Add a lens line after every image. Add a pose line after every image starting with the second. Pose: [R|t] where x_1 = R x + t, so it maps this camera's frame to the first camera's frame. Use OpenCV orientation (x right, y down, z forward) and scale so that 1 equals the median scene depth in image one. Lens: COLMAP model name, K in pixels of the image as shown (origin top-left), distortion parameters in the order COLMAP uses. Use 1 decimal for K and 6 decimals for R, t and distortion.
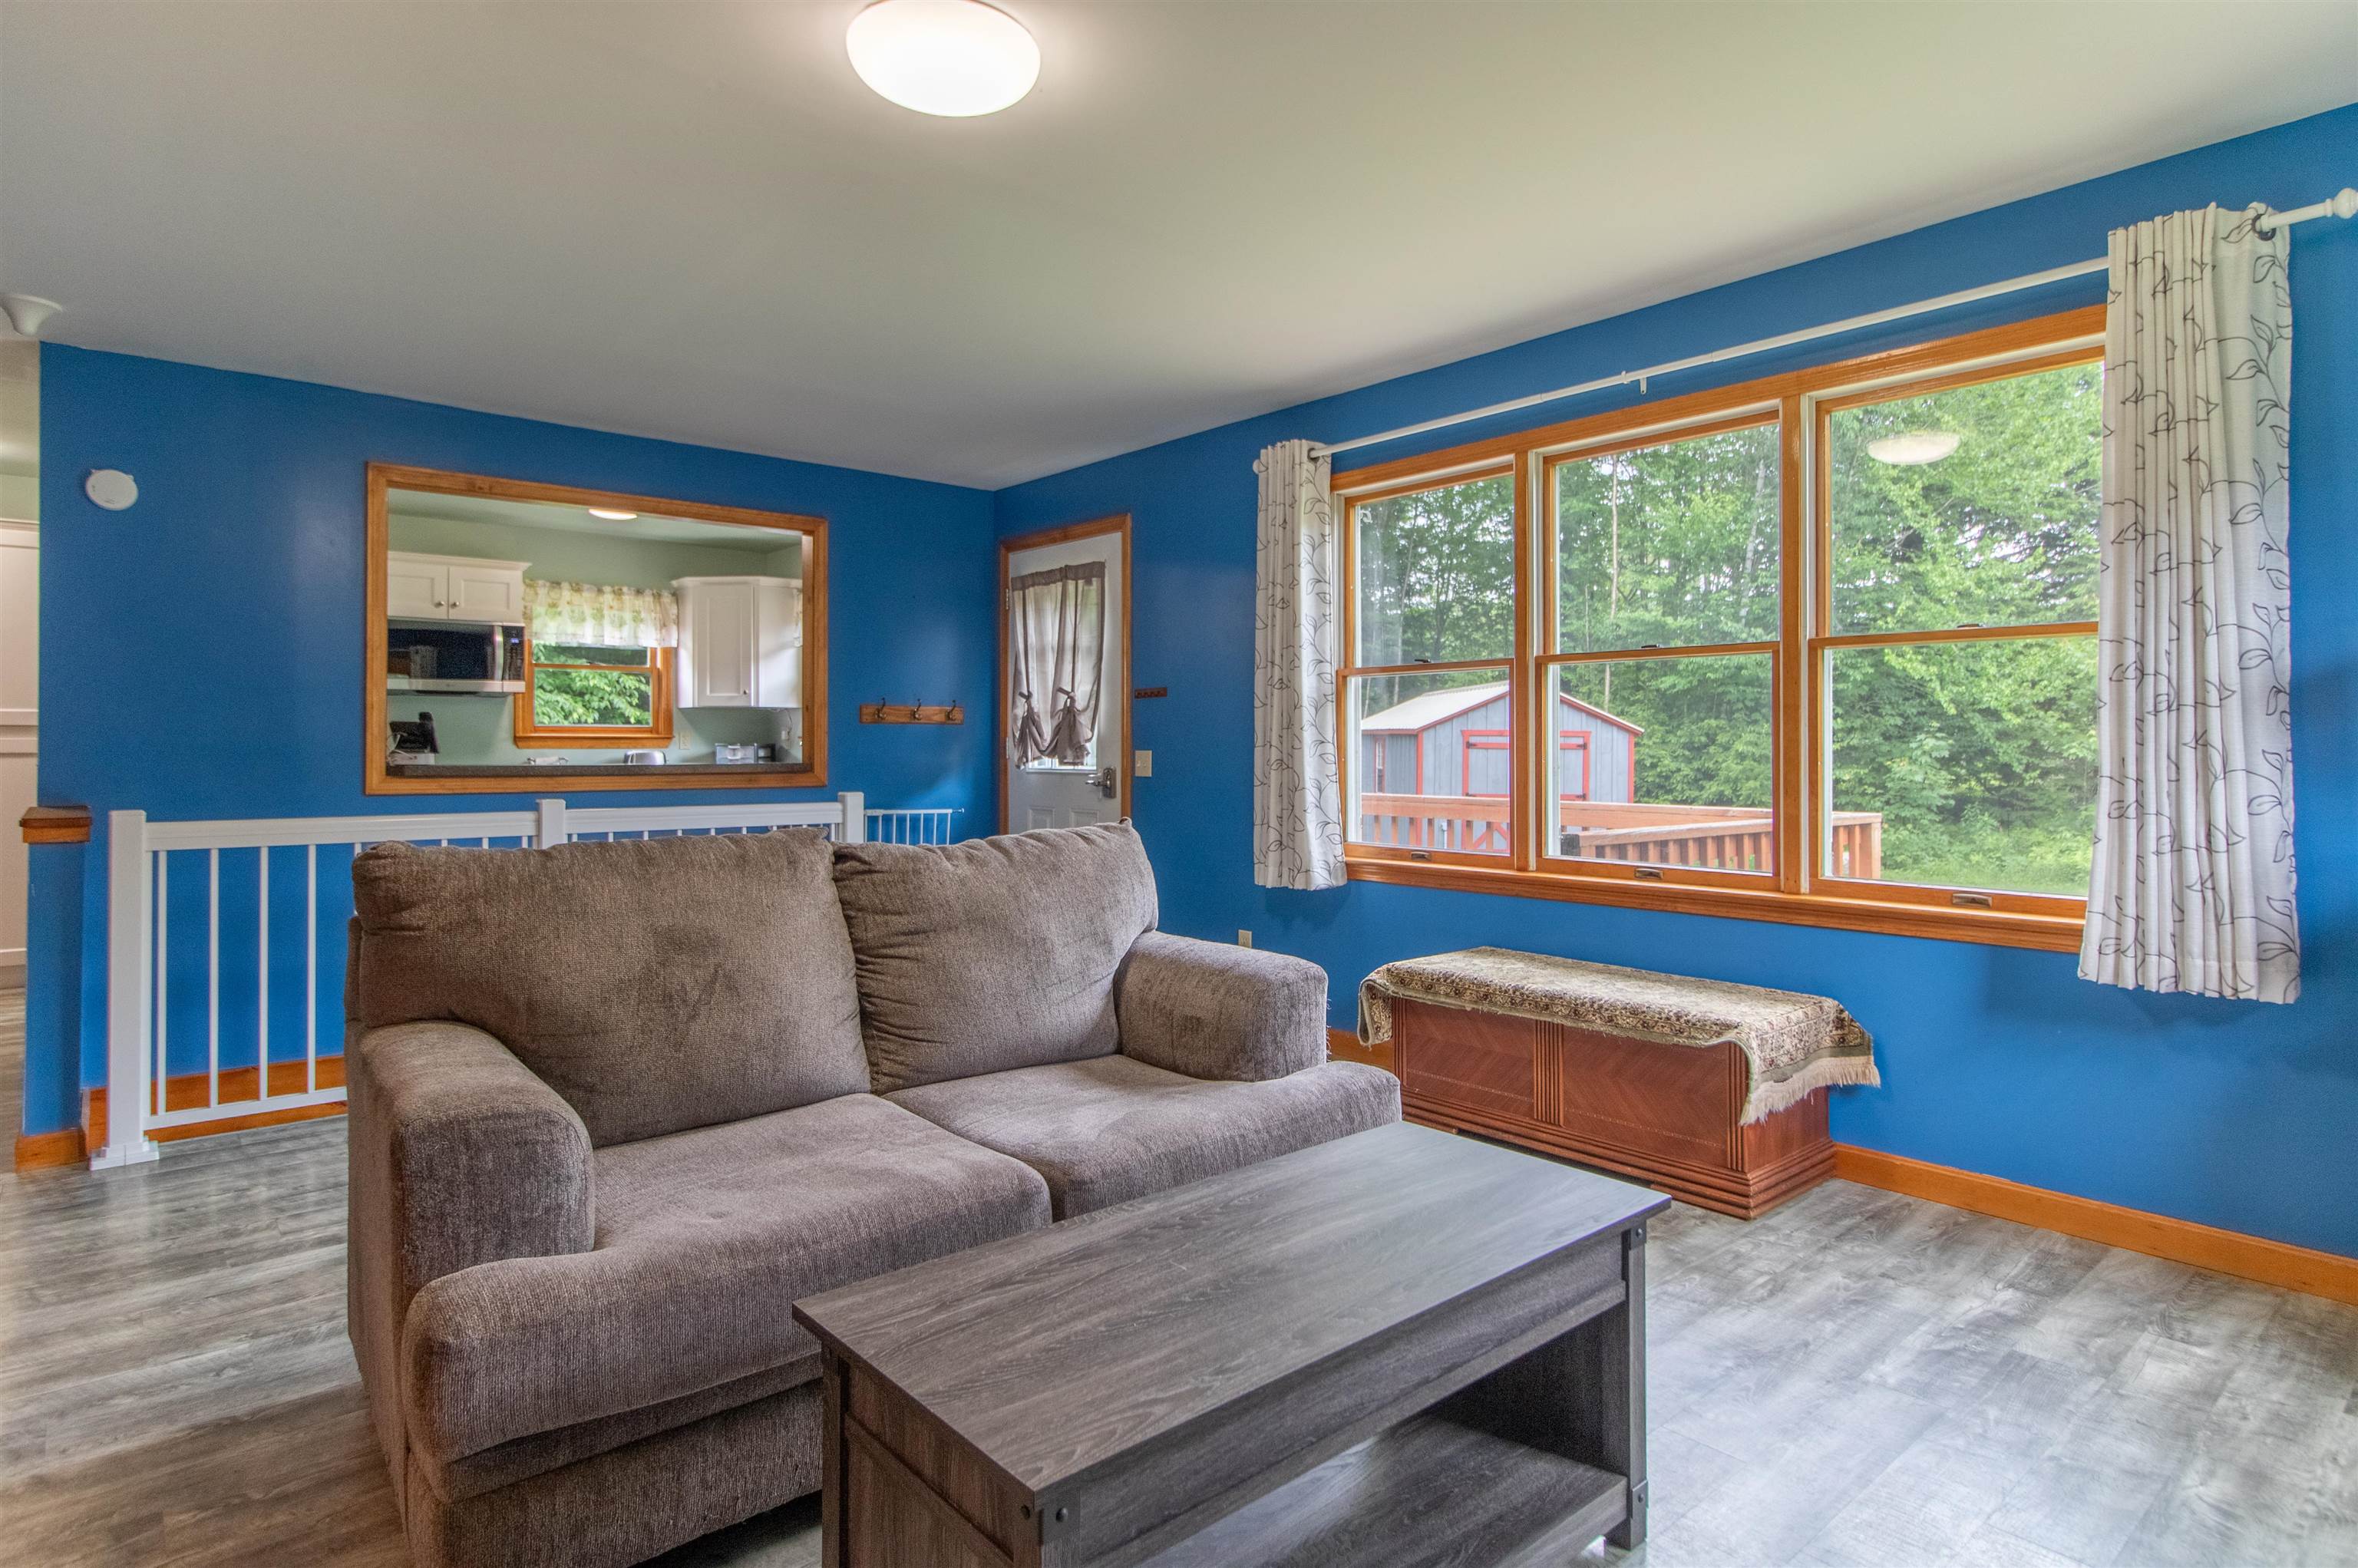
lens RADIAL K [[1274.5, 0, 1193.2], [0, 1274.5, 732.5], [0, 0, 1]] dist [0.001612, -0.000744]
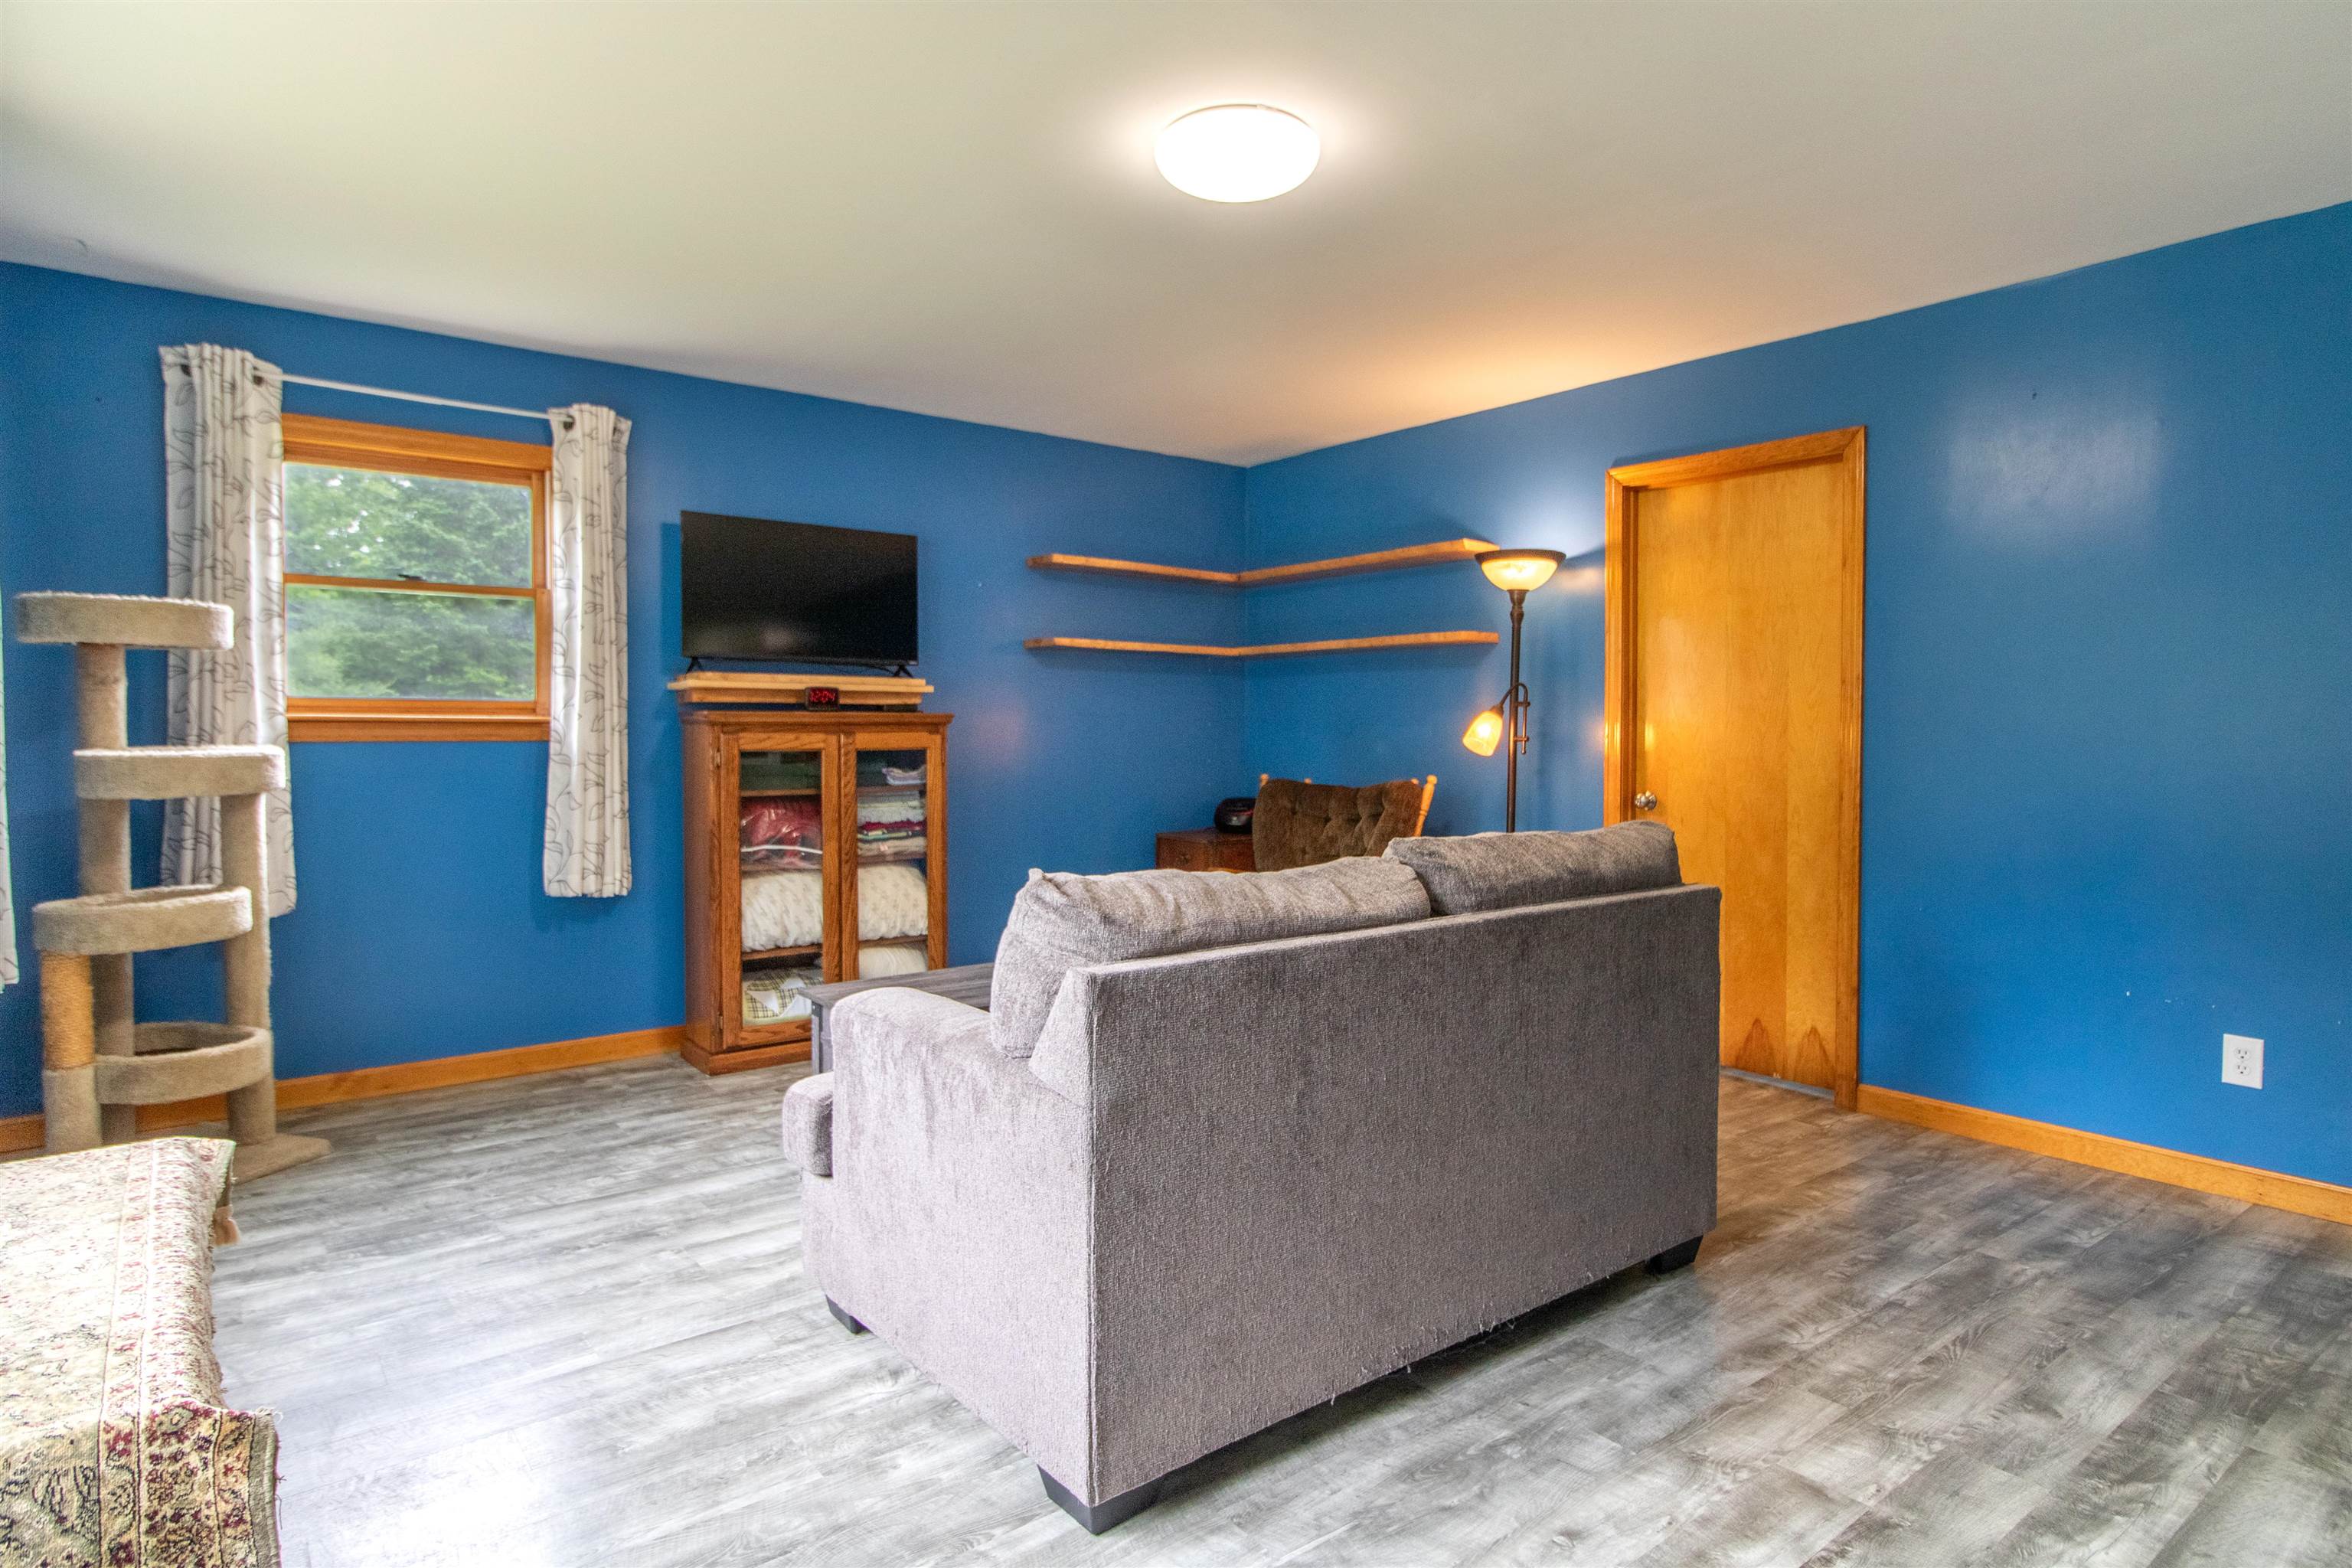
lens RADIAL K [[1271.3, 0, 1211.9], [0, 1271.3, 729.9], [0, 0, 1]] dist [0.001612, -0.000744]
pose [[-0.999537, 0.000575, 0.030417, -0.168752], [0.000264, 0.999948, -0.010216, 0.008873], [-0.030422, -0.010204, -0.999485, 1.715272]]
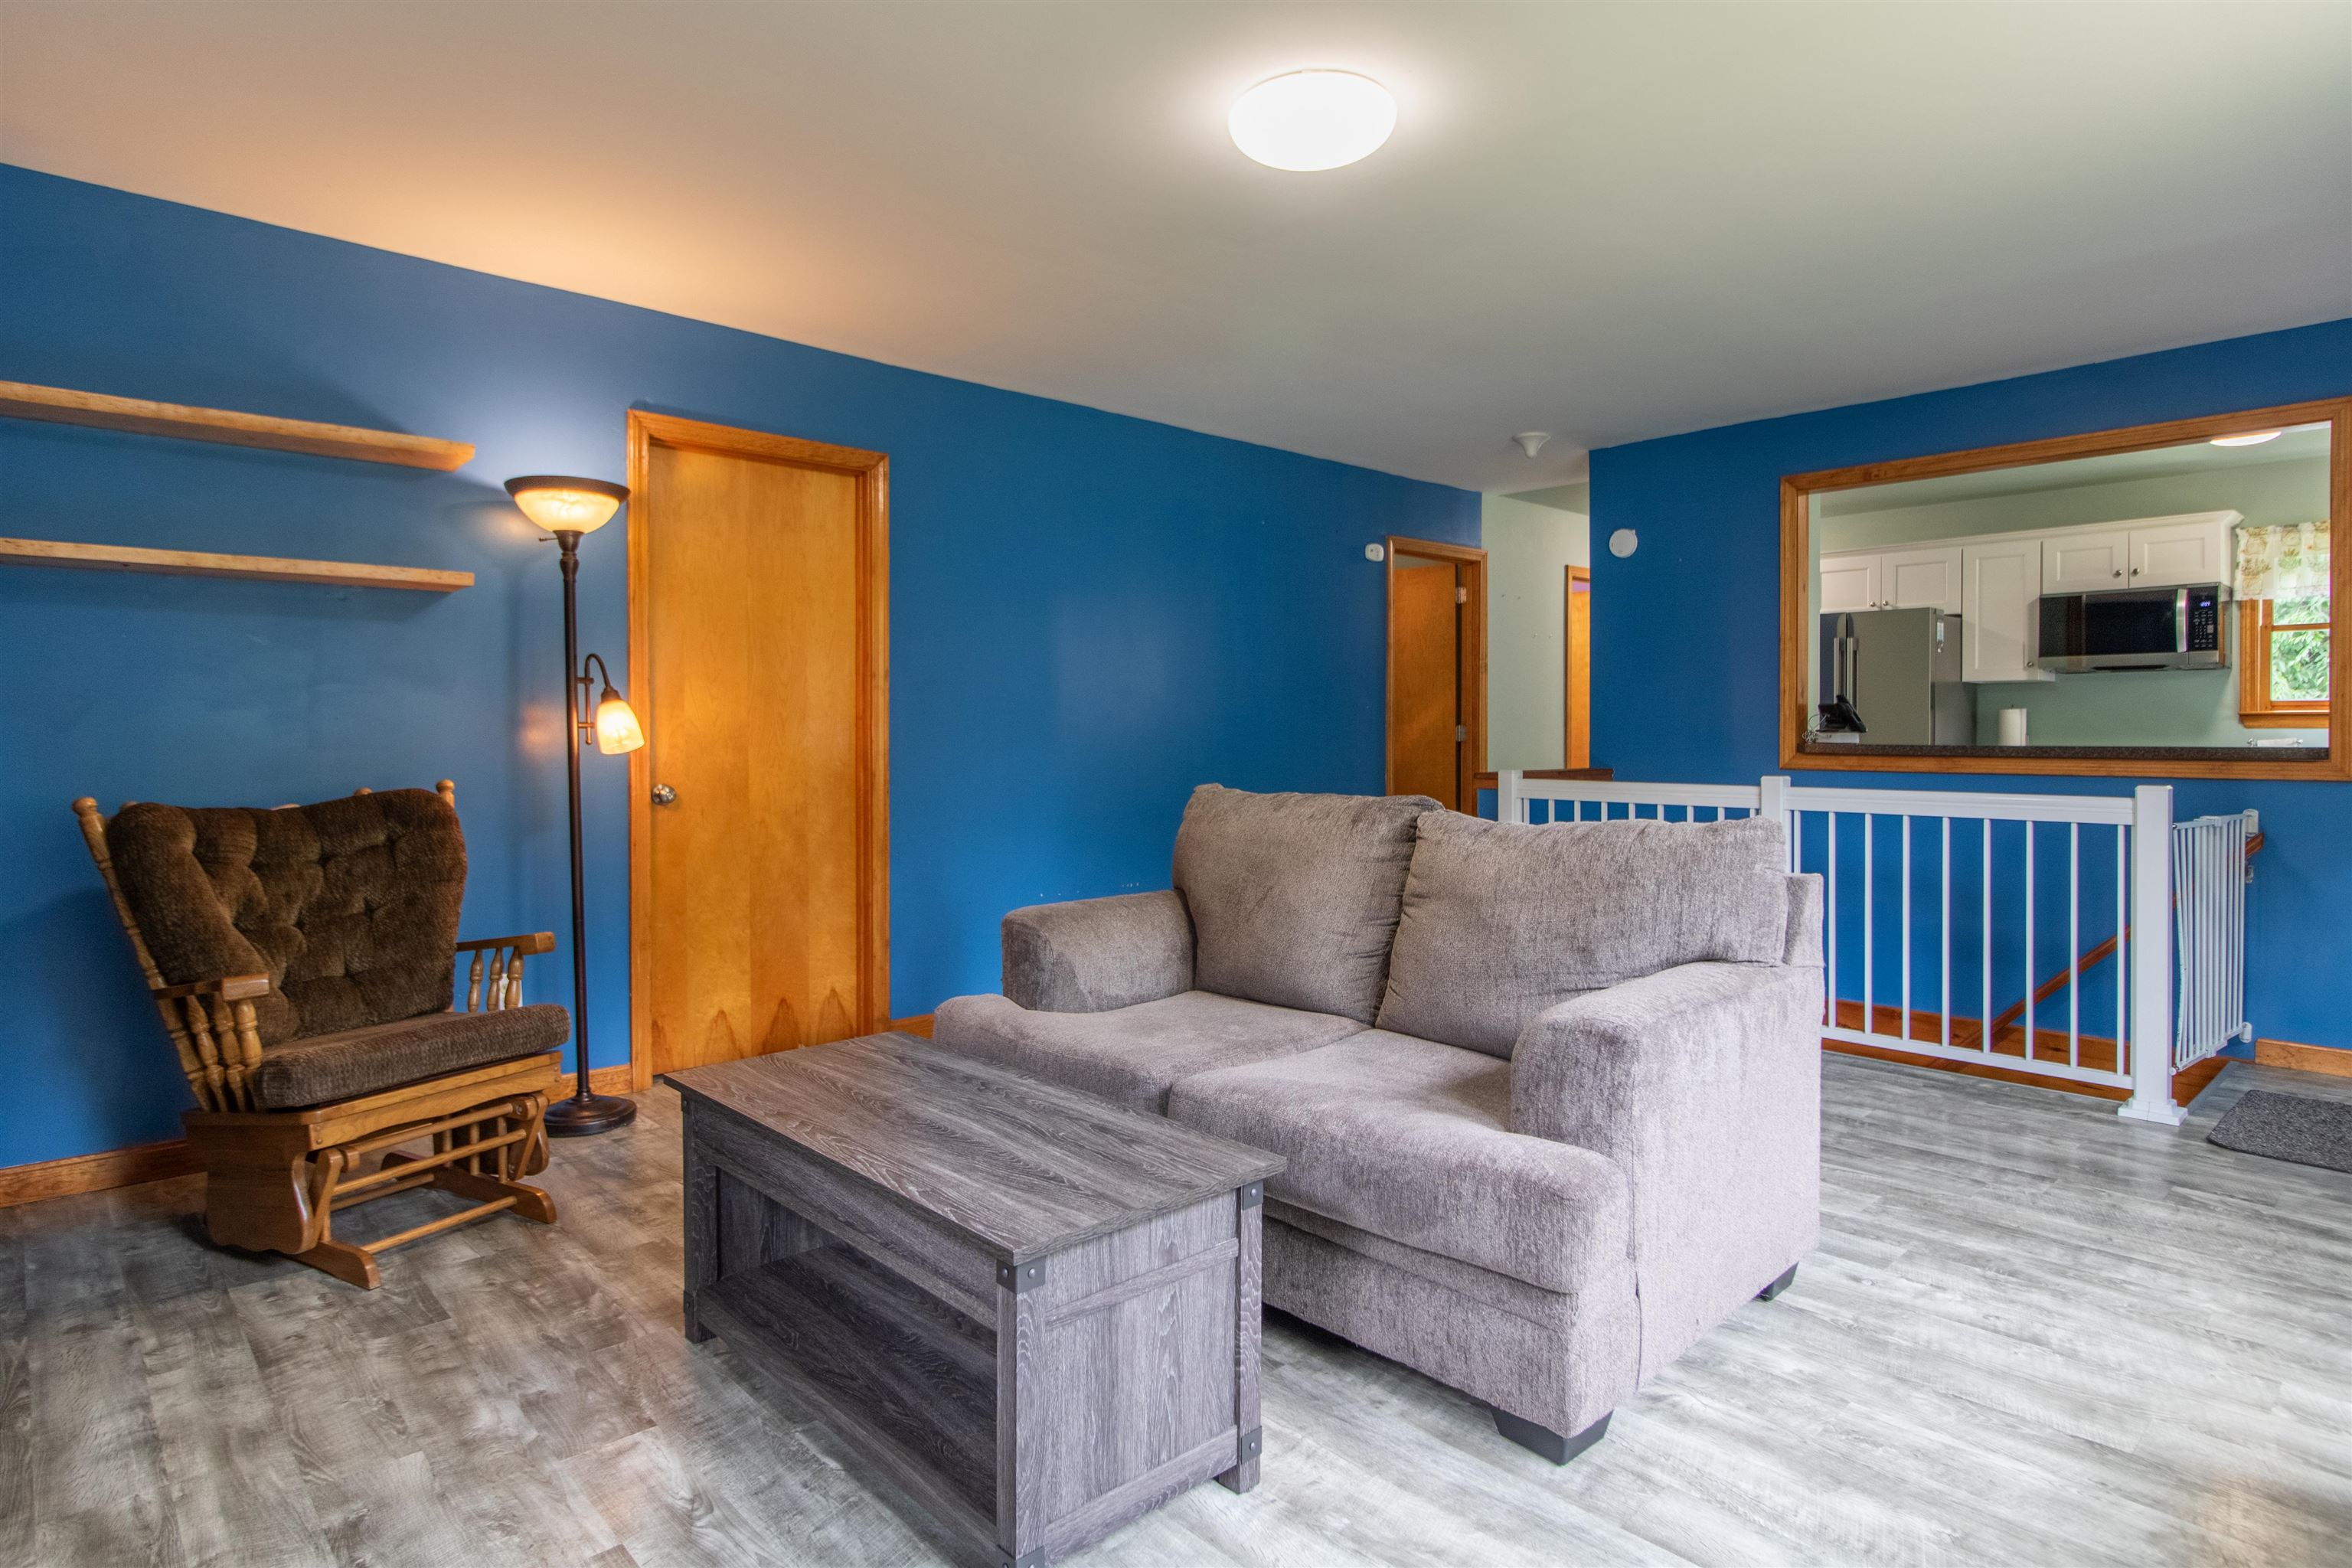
lens RADIAL K [[1271.3, 0, 1176.4], [0, 1271.3, 732.1], [0, 0, 1]] dist [0.001612, -0.000744]
pose [[0.037067, 0.005103, -0.999300, 0.744880], [0.009579, 0.999939, 0.005461, 0.009483], [0.999267, -0.009774, 0.037016, 0.659373]]
